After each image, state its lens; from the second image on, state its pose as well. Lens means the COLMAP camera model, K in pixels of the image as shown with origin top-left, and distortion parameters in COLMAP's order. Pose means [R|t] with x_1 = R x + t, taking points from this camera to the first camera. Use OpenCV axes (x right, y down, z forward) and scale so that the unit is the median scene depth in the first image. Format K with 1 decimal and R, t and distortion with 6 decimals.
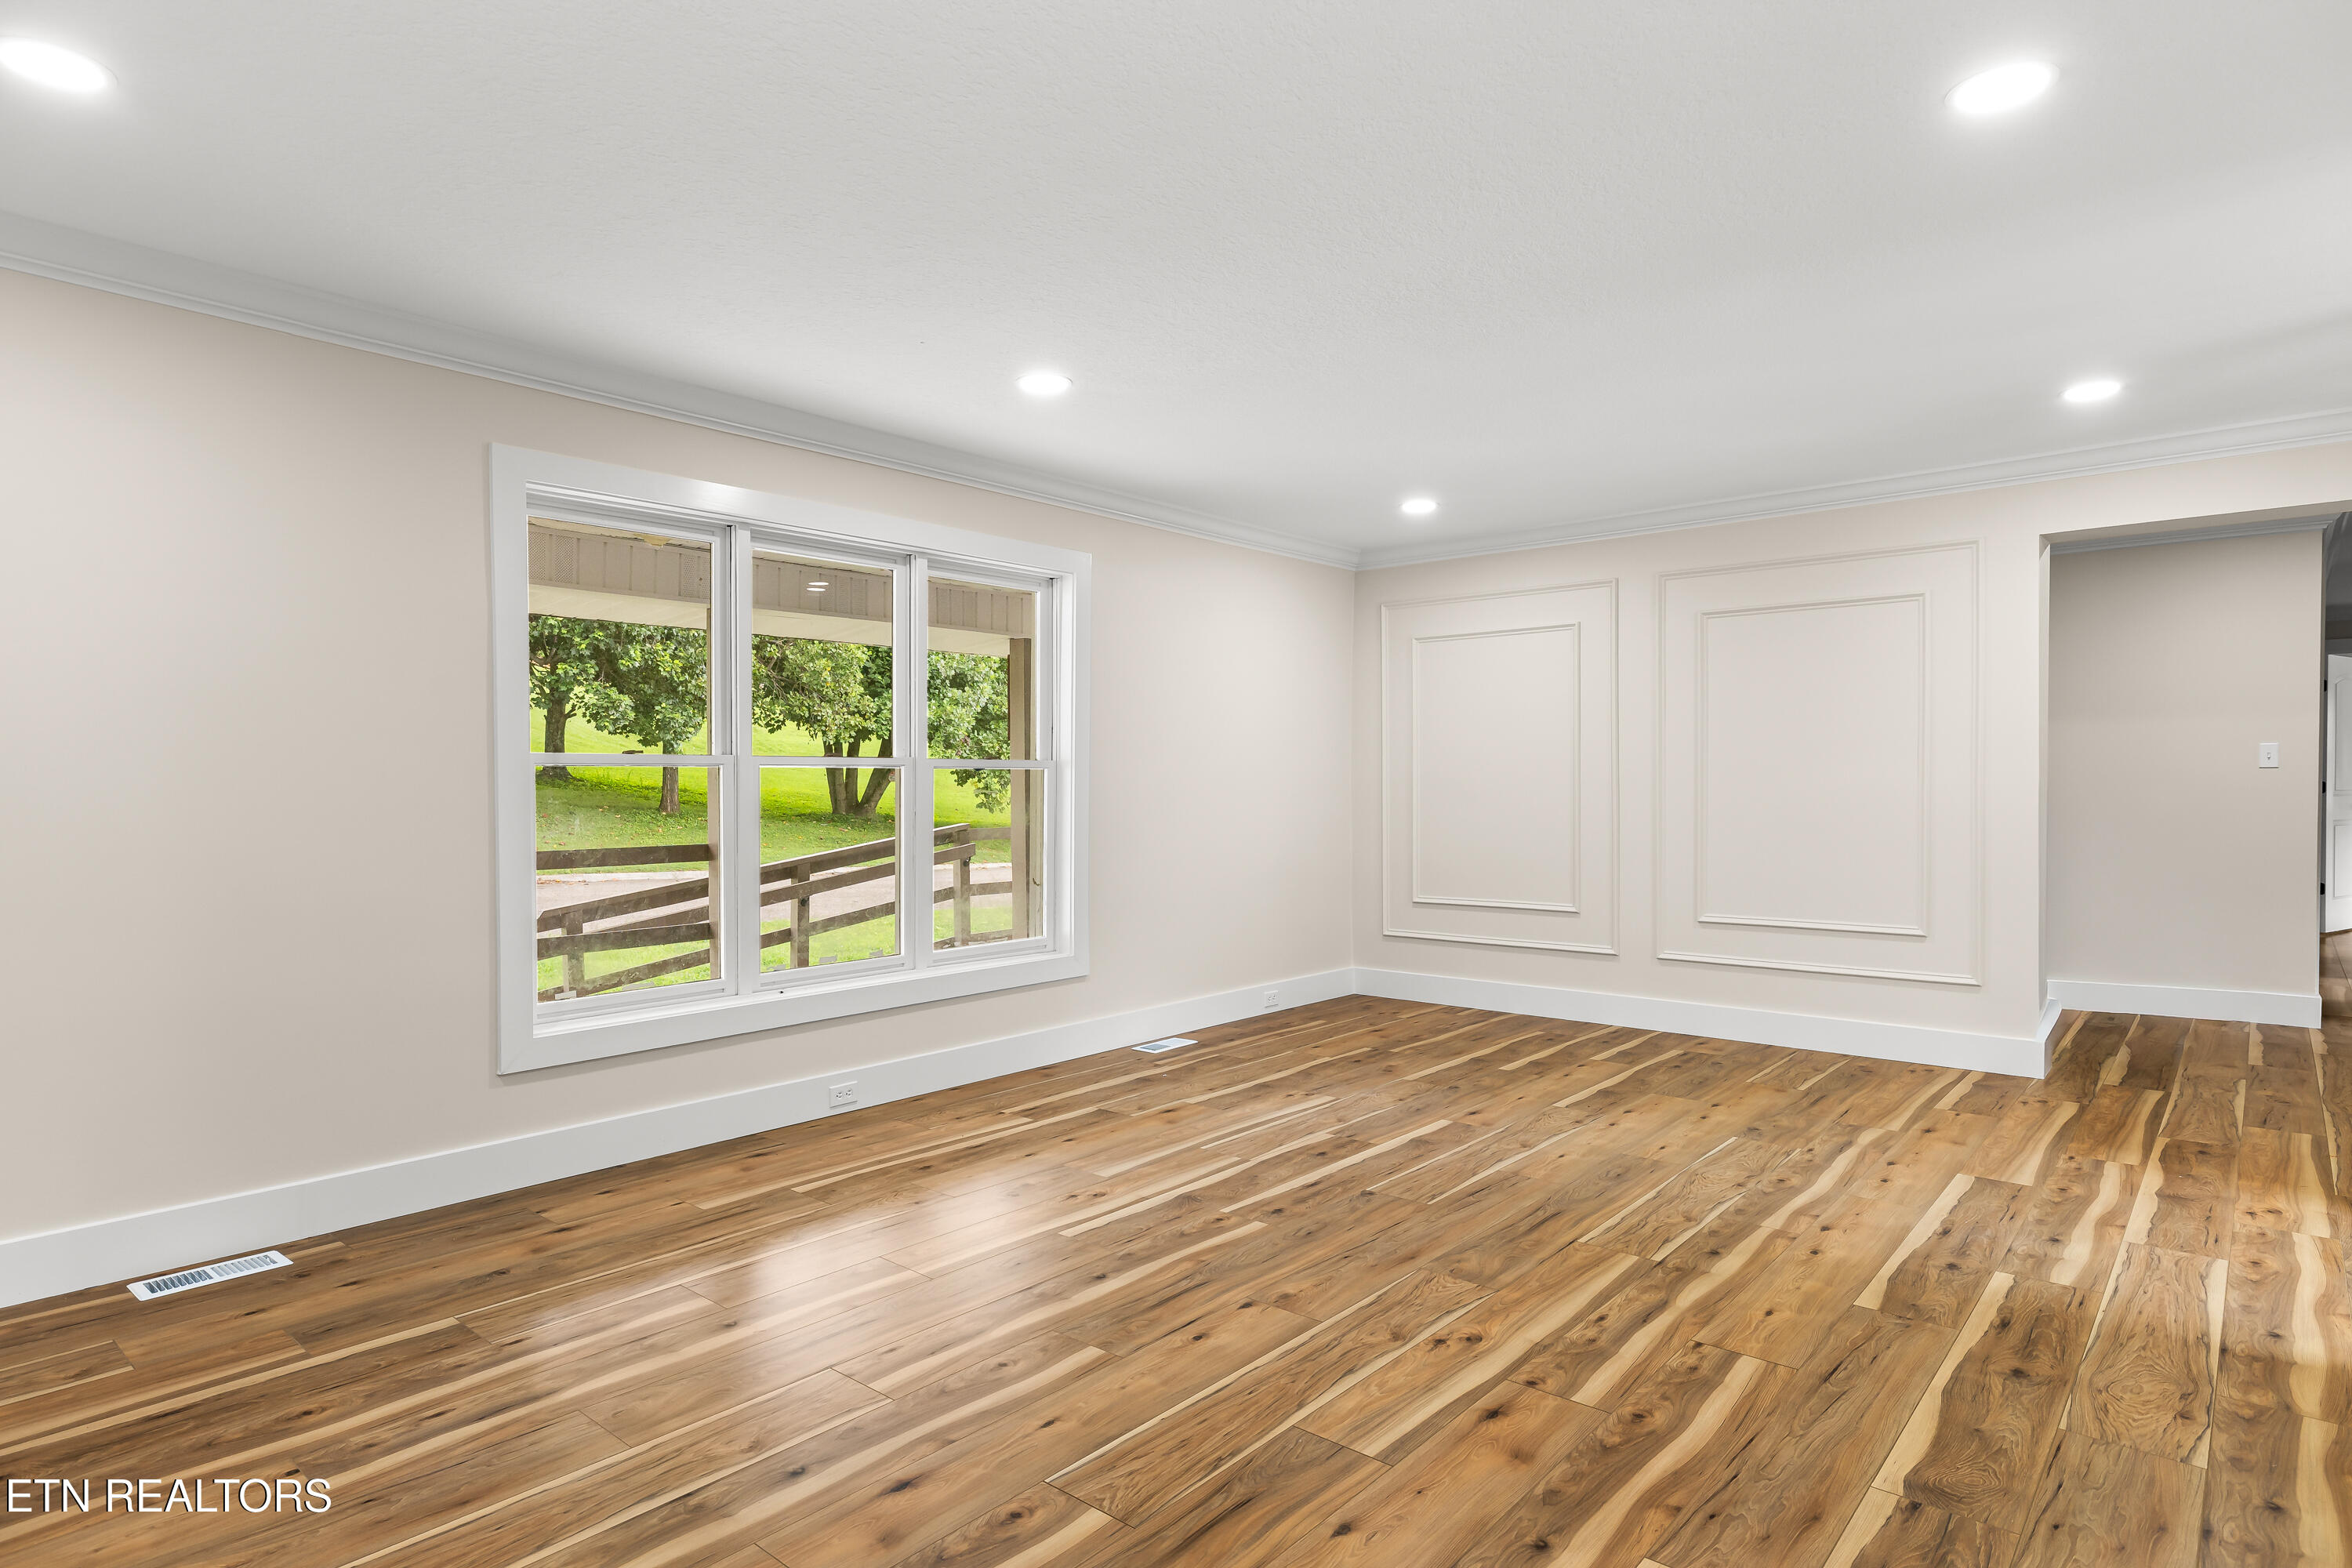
lens RADIAL K [[1280.4, 0, 1158.9], [0, 1280.4, 772.3], [0, 0, 1]] dist [0.004693, -0.000997]
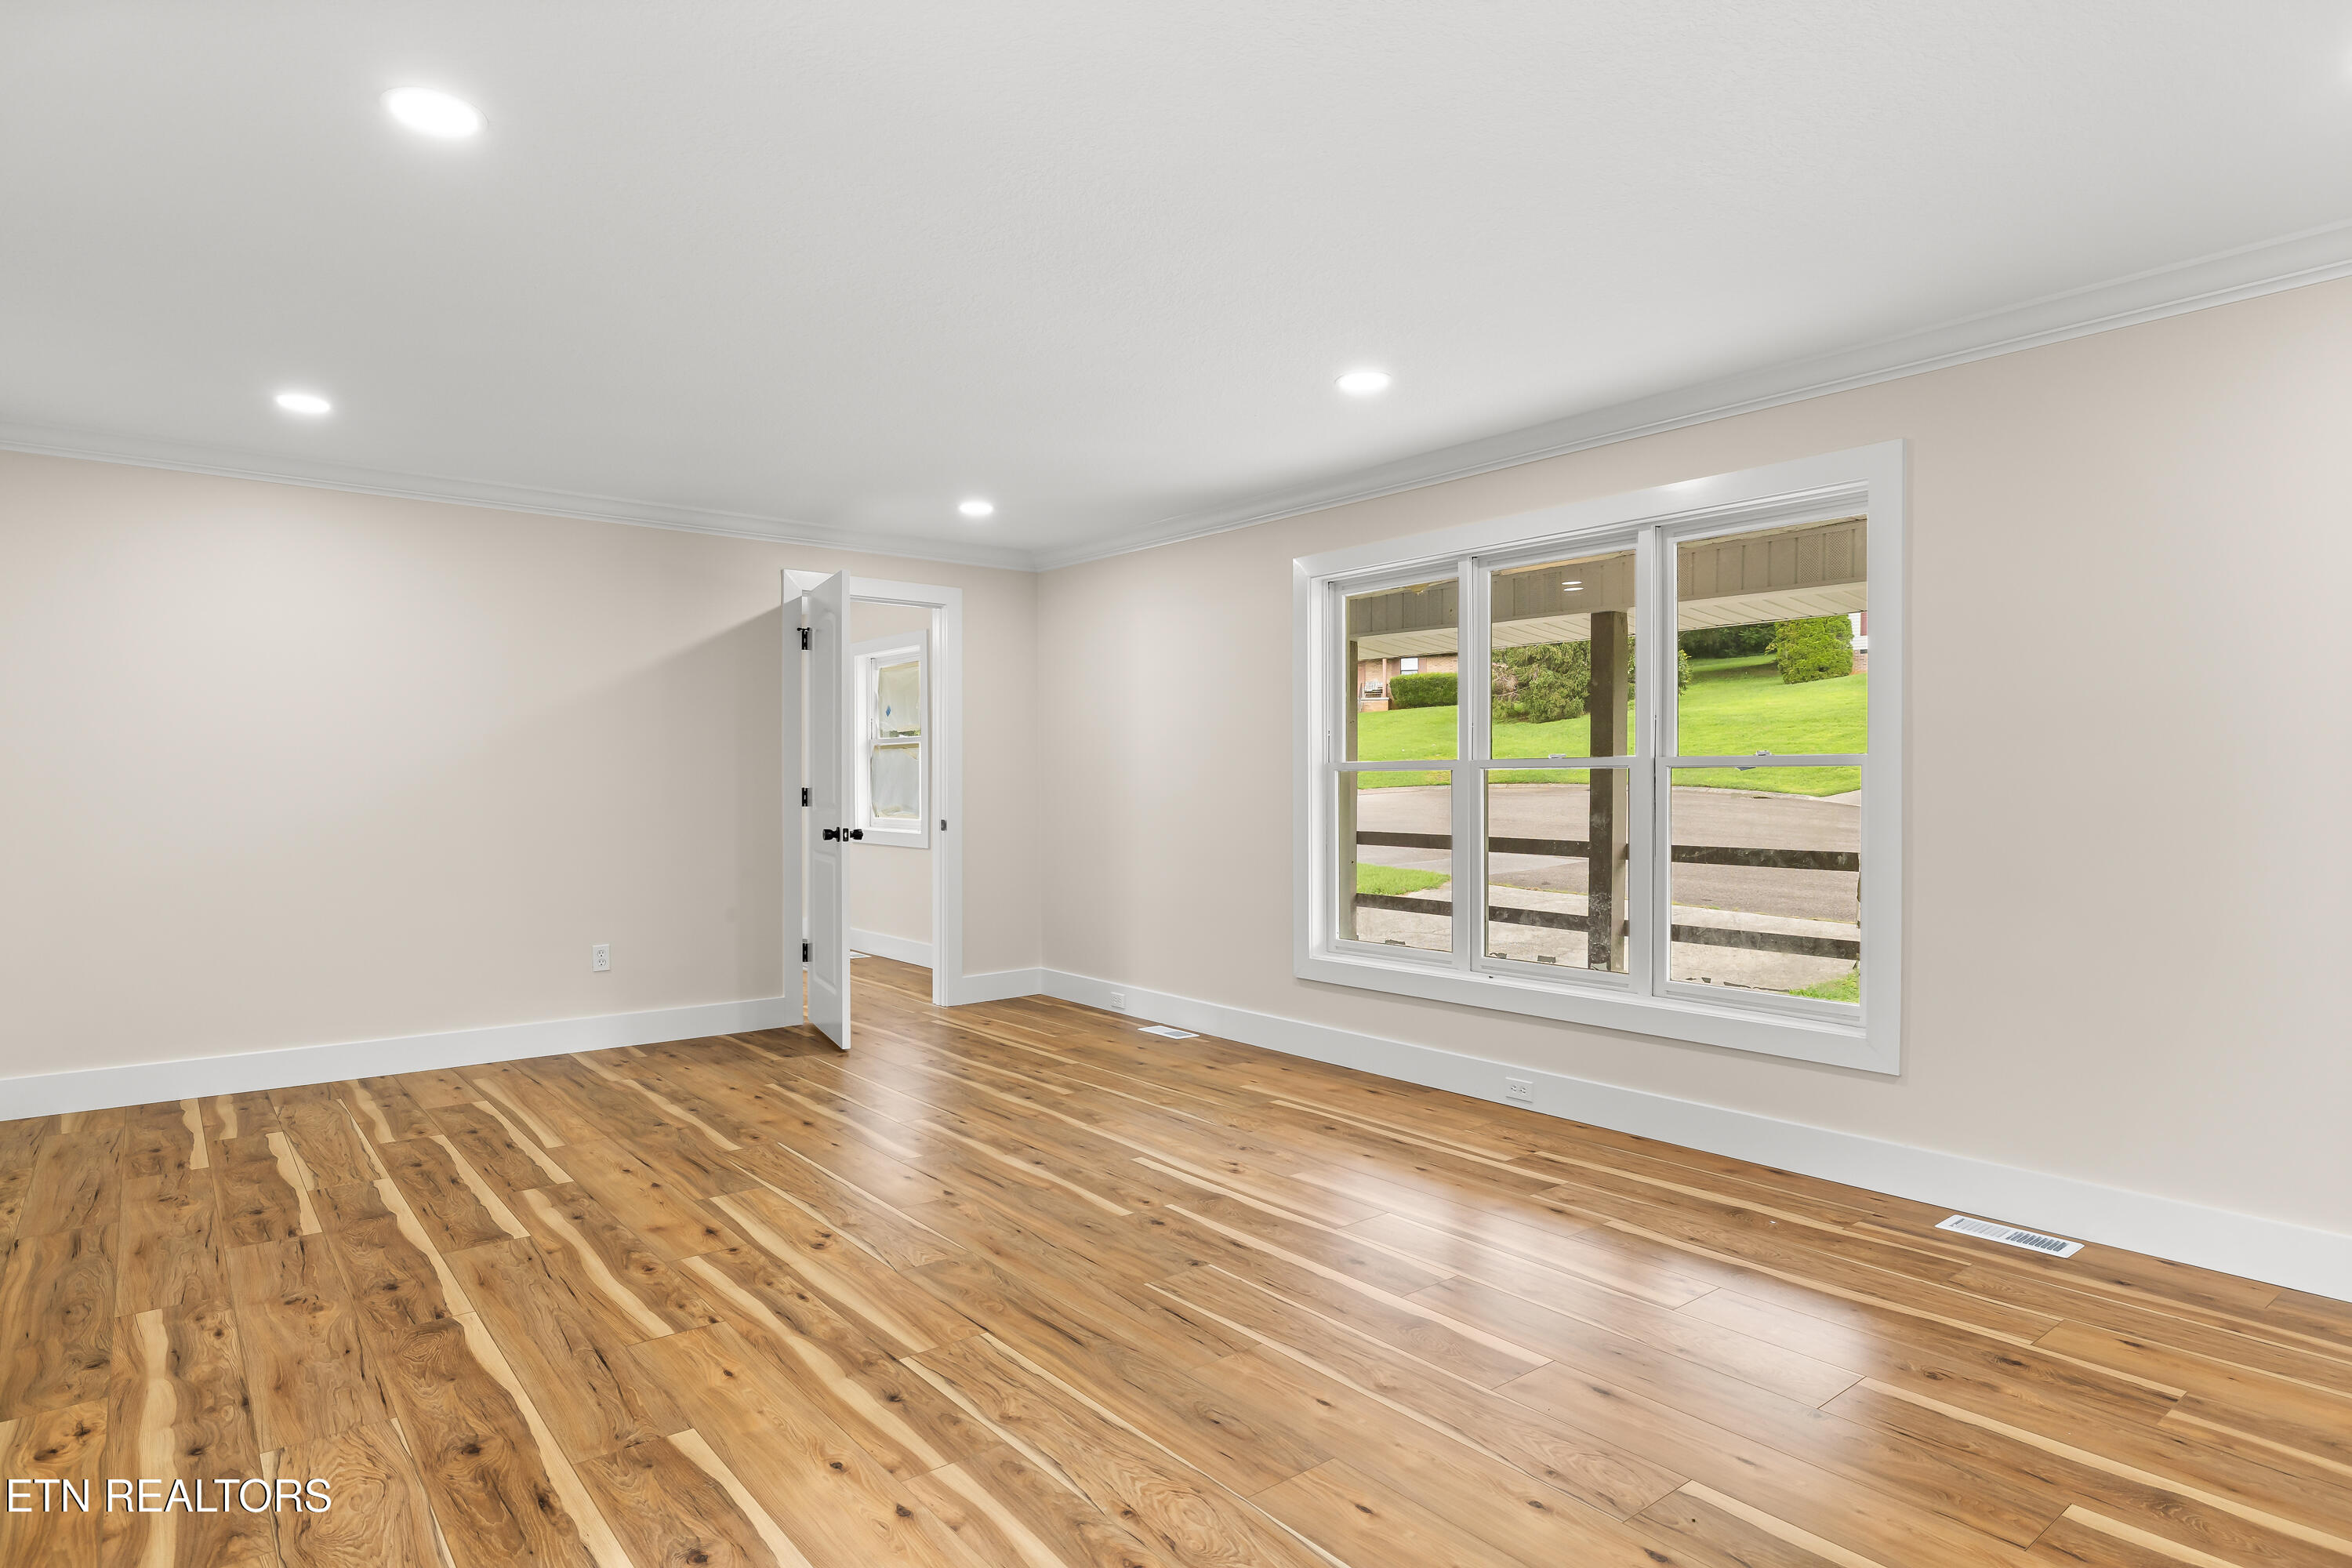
lens RADIAL K [[1280.4, 0, 1161.5], [0, 1280.4, 807.8], [0, 0, 1]] dist [0.004693, -0.000997]
pose [[-0.182201, 0.020056, -0.983057, 1.135127], [0.007954, 0.999789, 0.018923, 0.007527], [0.983229, -0.004371, -0.182322, 1.280333]]
